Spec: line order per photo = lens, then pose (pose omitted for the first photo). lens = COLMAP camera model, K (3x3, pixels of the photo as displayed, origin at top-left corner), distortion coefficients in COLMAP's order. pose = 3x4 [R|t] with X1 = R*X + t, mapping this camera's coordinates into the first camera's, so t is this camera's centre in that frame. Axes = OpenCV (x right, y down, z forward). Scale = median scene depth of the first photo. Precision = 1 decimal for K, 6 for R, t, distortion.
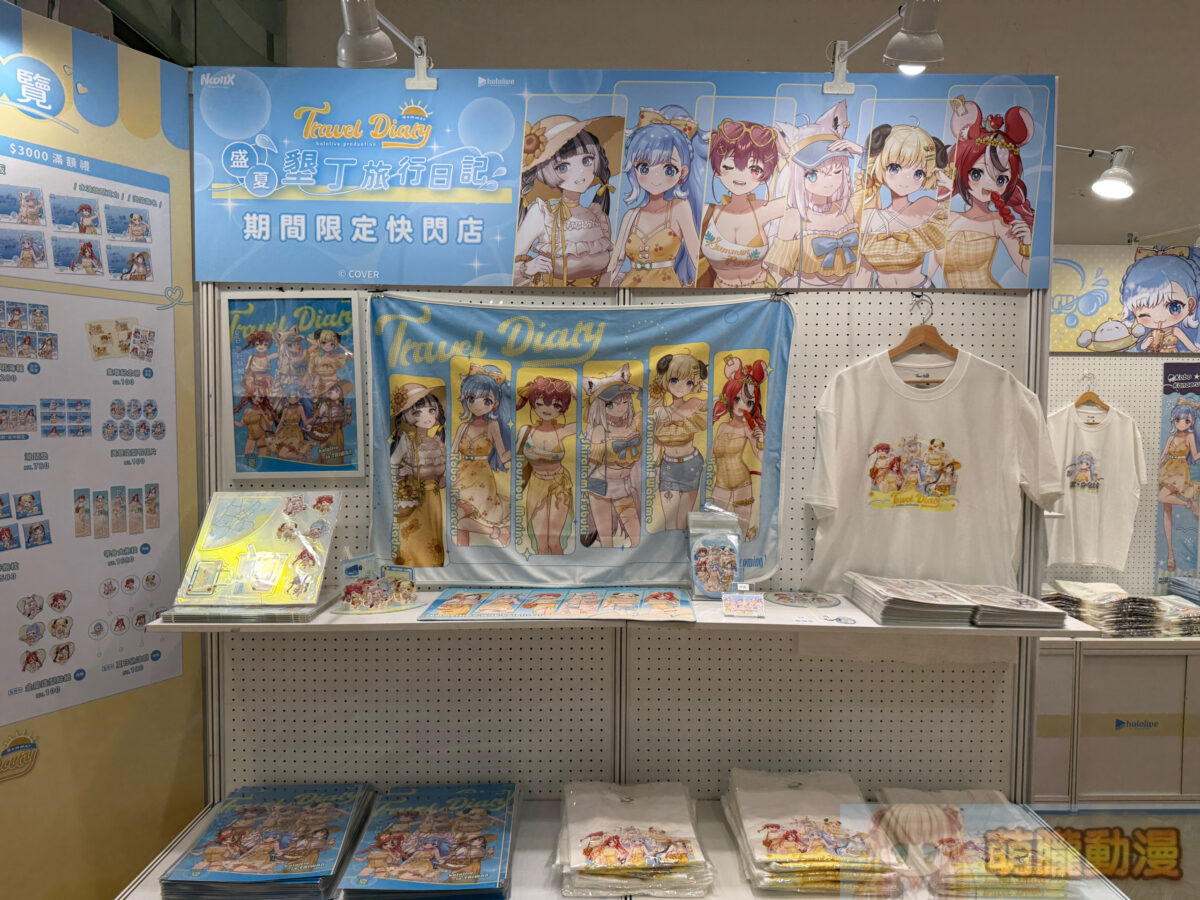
lens RADIAL K [[833.0, 0, 594.0], [0, 833.0, 456.0], [0, 0, 1]] dist [0.044053, -0.059421]
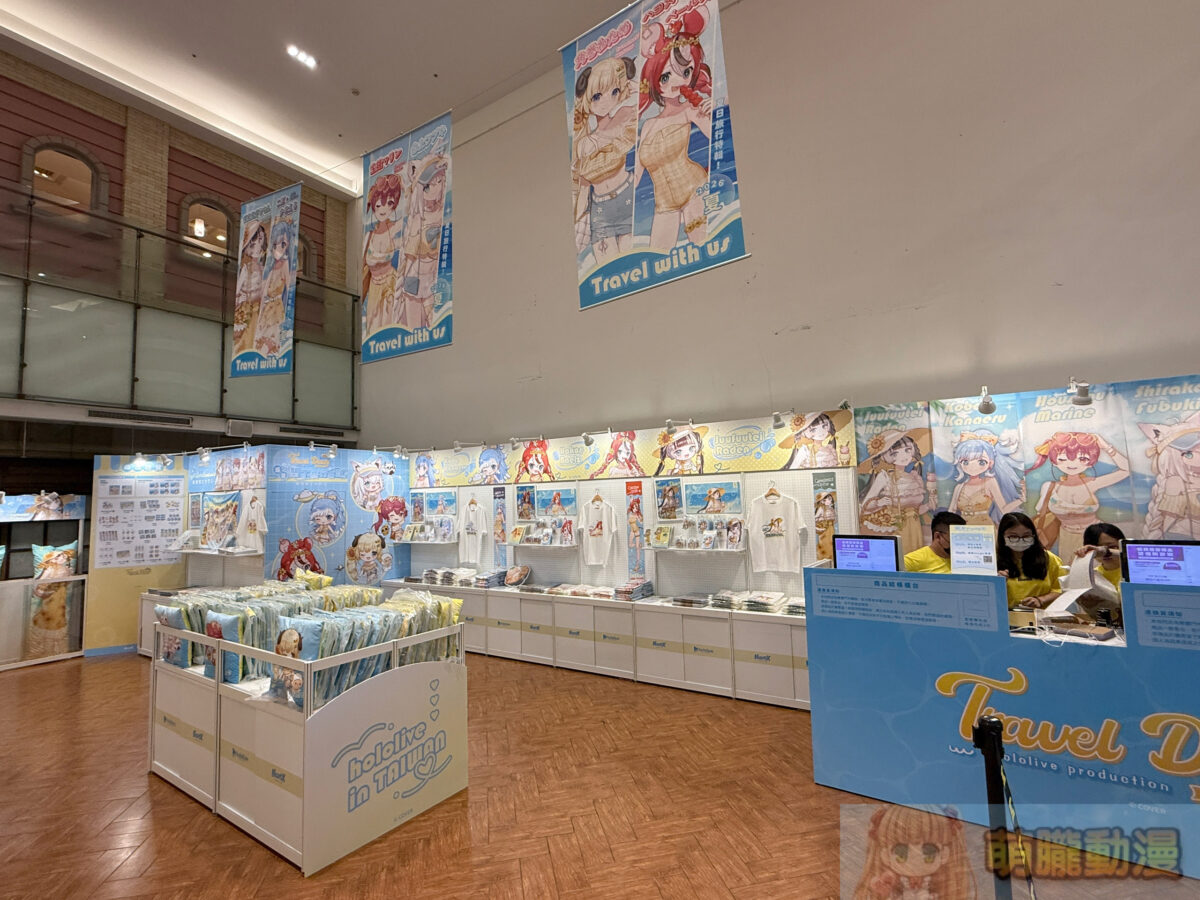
lens RADIAL K [[567.2, 0, 599.5], [0, 567.2, 452.9], [0, 0, 1]] dist [-0.001698, 0.000209]
pose [[0.826469, -0.075481, -0.557900, 3.928344], [0.001721, 0.991306, -0.131569, 0.033204], [0.562980, 0.107778, 0.819413, -0.592447]]
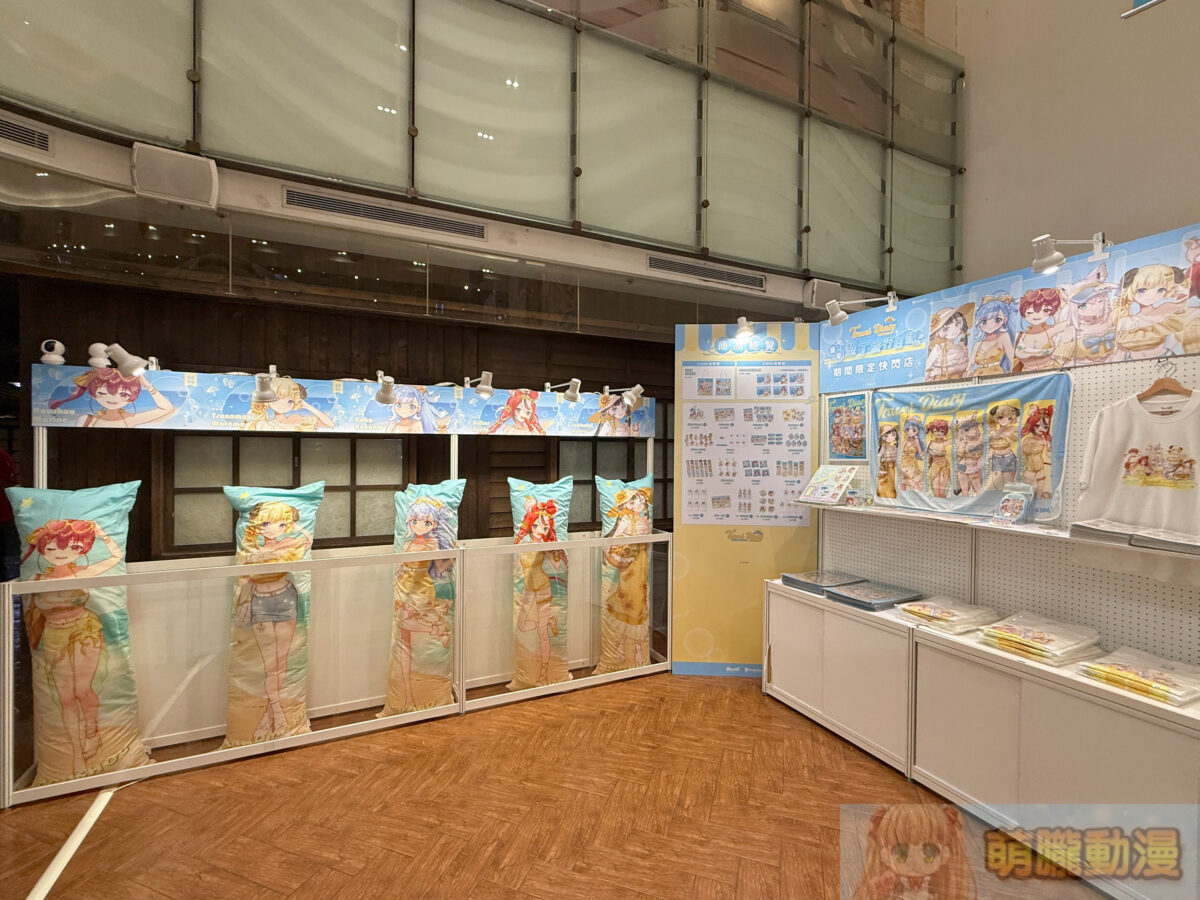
lens RADIAL K [[535.3, 0, 600.0], [0, 535.3, 450.0], [0, 0, 1]] dist [-0.000175, -0.000211]
pose [[0.424204, 0.001715, -0.905565, 0.891689], [-0.055721, 0.998153, -0.024212, 0.078007], [0.903851, 0.060729, 0.423516, -0.474892]]
